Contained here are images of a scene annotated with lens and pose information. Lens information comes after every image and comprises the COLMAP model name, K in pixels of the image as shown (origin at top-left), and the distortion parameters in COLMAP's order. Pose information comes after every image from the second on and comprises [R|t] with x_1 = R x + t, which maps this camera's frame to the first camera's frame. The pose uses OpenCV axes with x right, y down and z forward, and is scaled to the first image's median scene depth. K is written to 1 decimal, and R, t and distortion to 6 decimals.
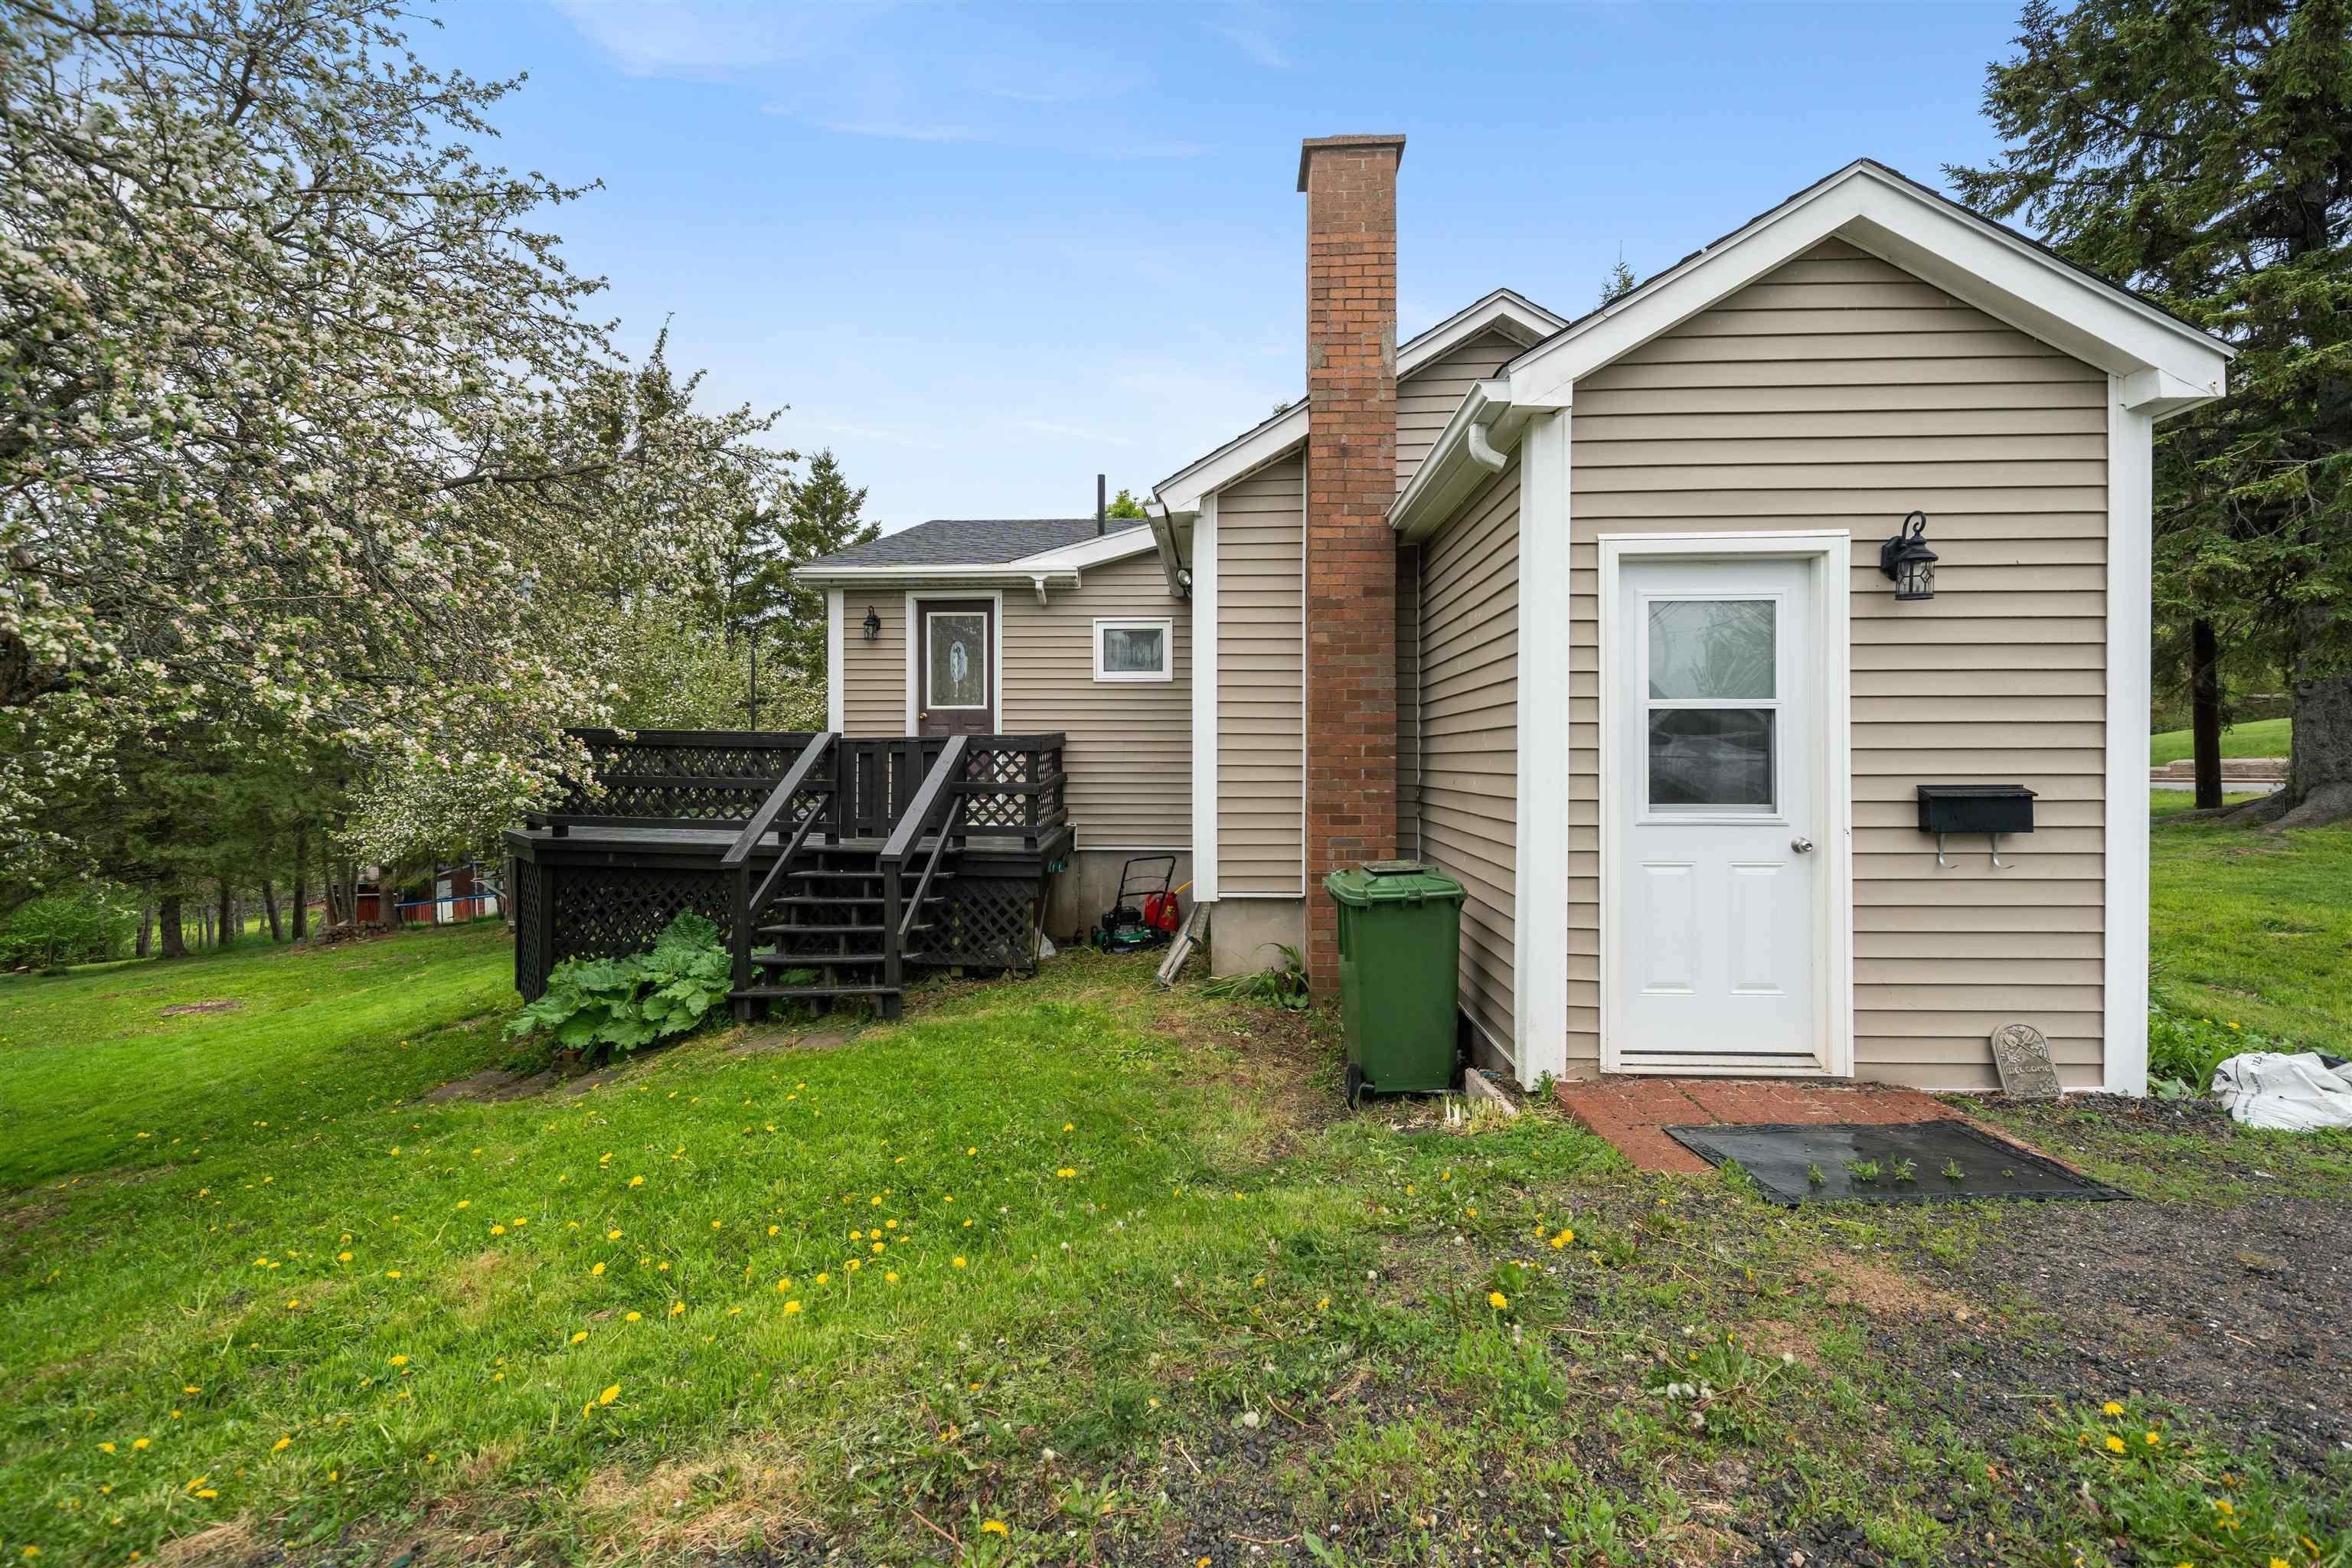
lens RADIAL K [[993.4, 0, 1177.5], [0, 993.4, 757.5], [0, 0, 1]] dist [-0.000967, -0.000044]
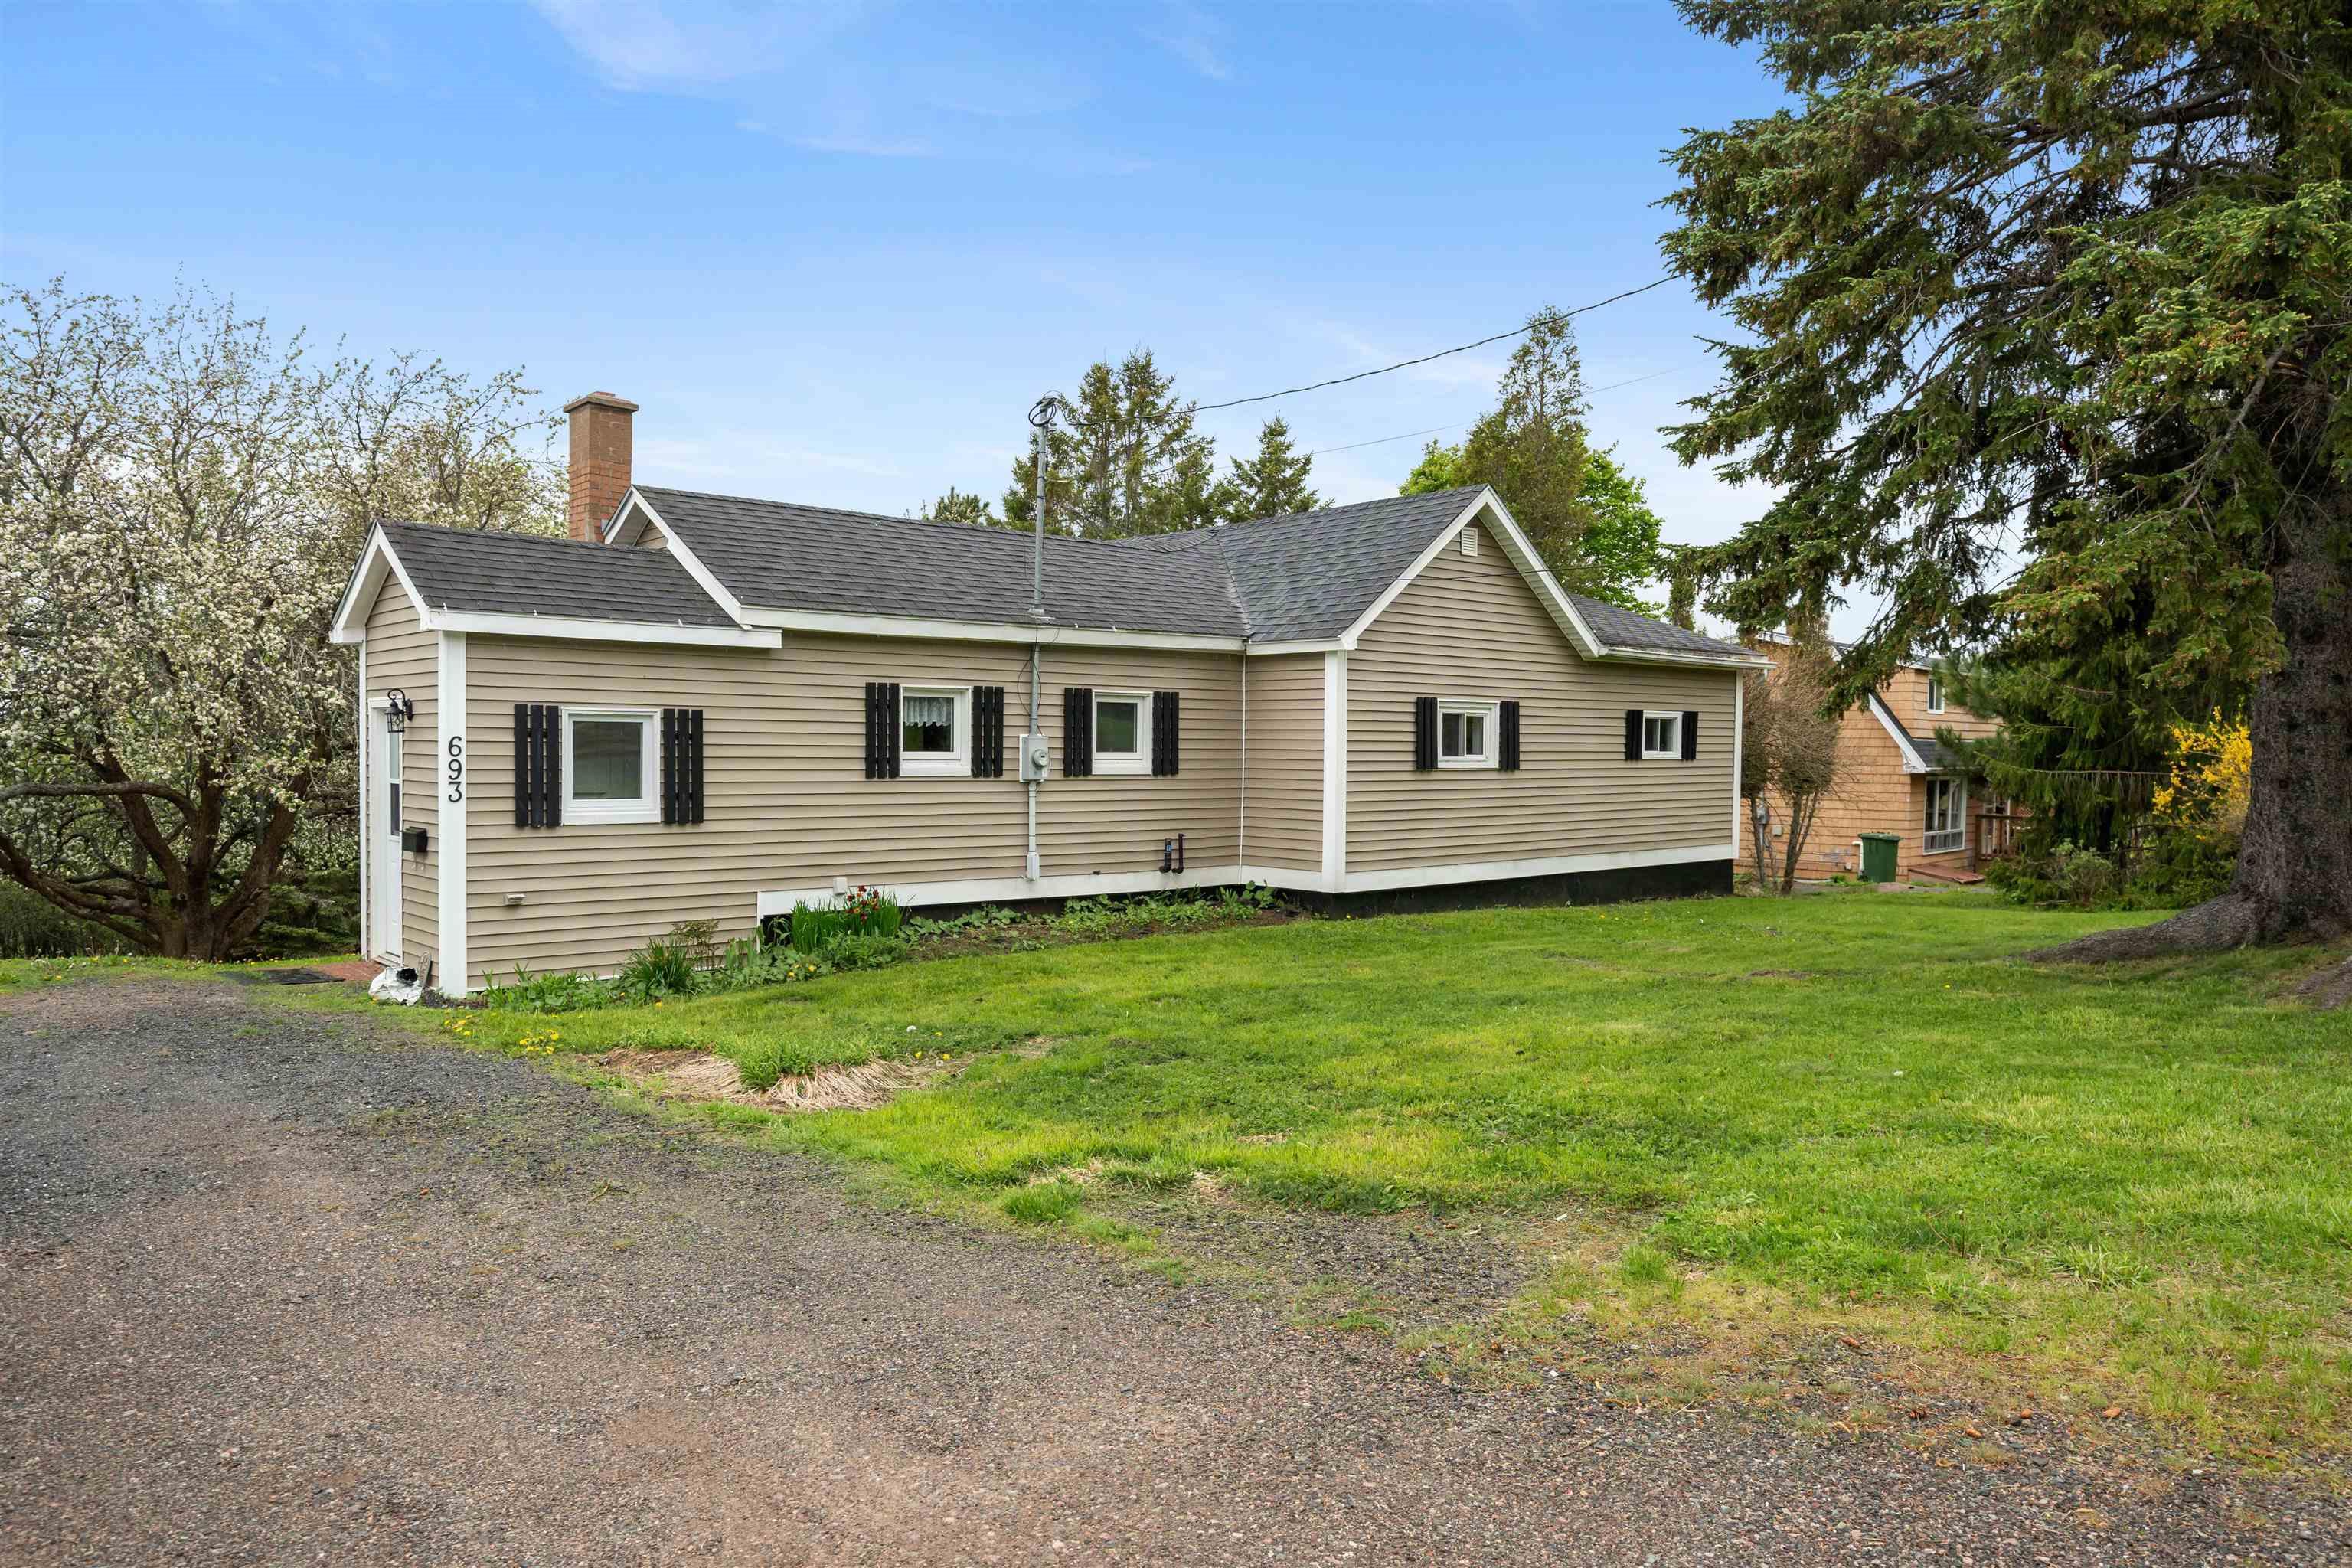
lens RADIAL K [[1600.5, 0, 1176.0], [0, 1600.5, 784.0], [0, 0, 1]] dist [0.046534, -0.000938]
pose [[0.675721, 0.023171, -0.736793, 3.769239], [-0.008551, 0.999685, 0.023597, -0.126660], [0.737108, -0.009645, 0.675706, -0.099159]]
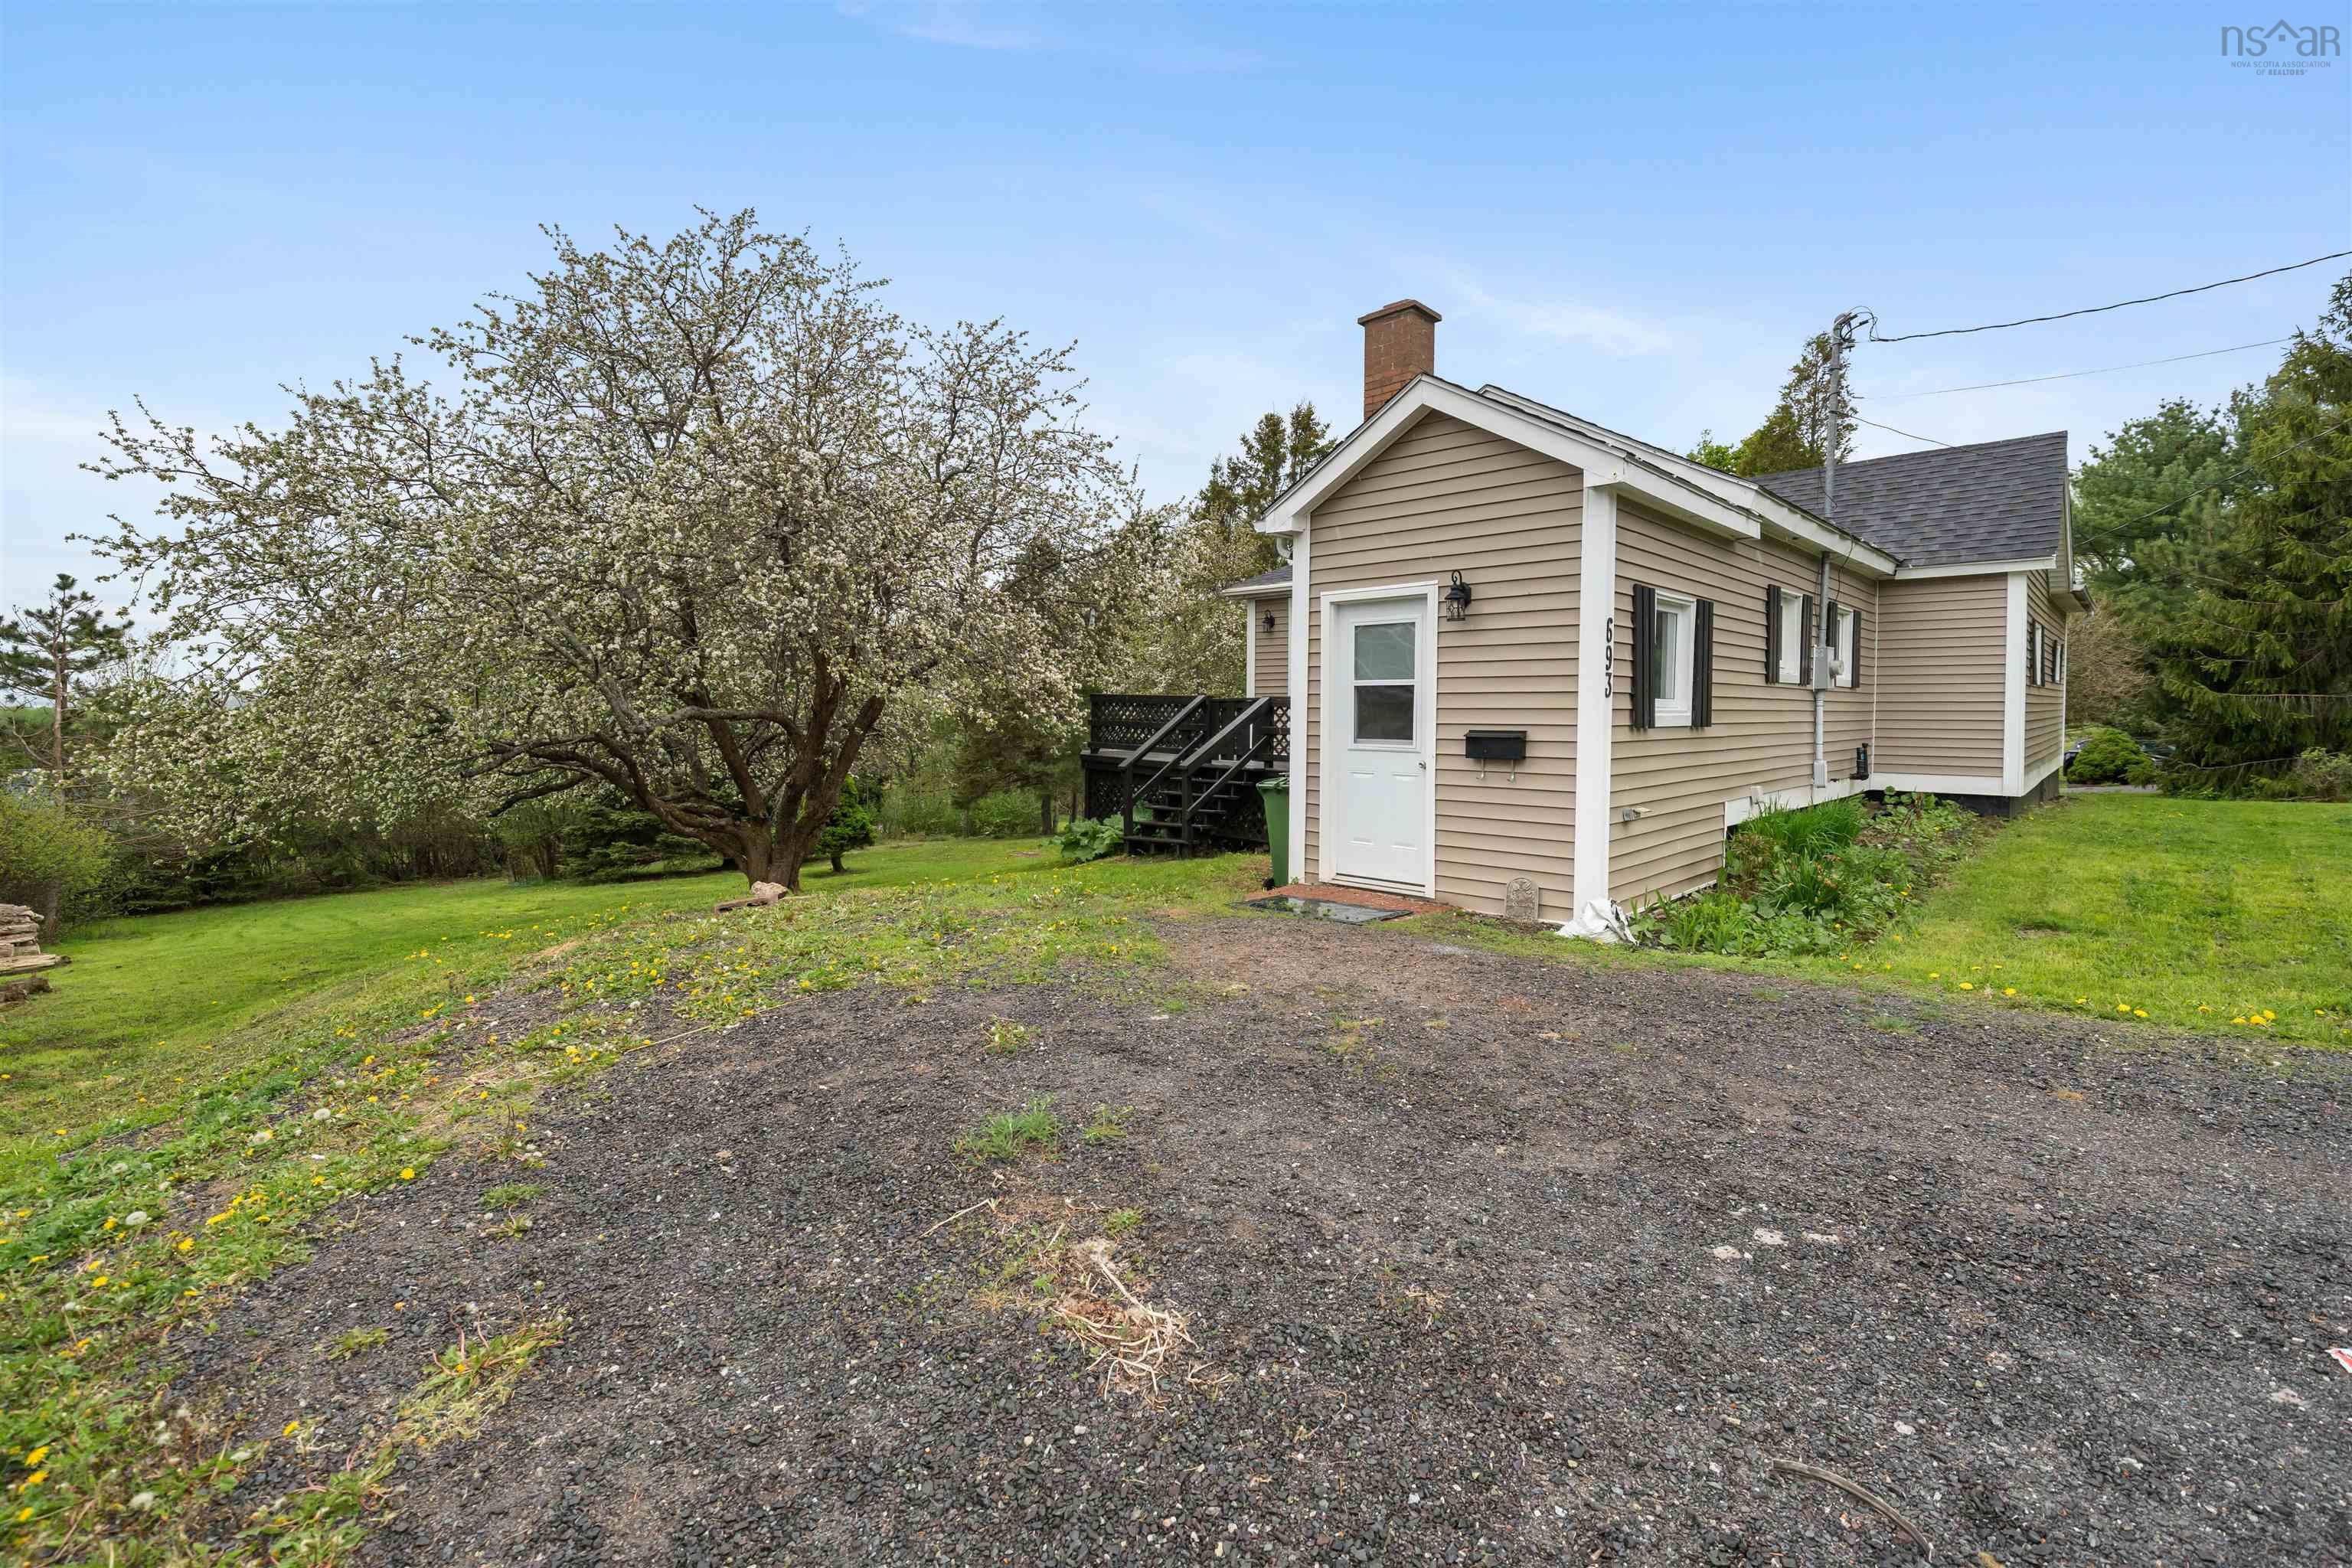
lens RADIAL K [[1019.4, 0, 1180.0], [0, 1019.4, 713.1], [0, 0, 1]] dist [0.000234, 0.000042]
pose [[0.749313, 0.004952, -0.662197, 1.492465], [-0.002773, 0.999987, 0.004341, -0.006699], [0.662210, -0.001417, 0.749317, -0.605924]]
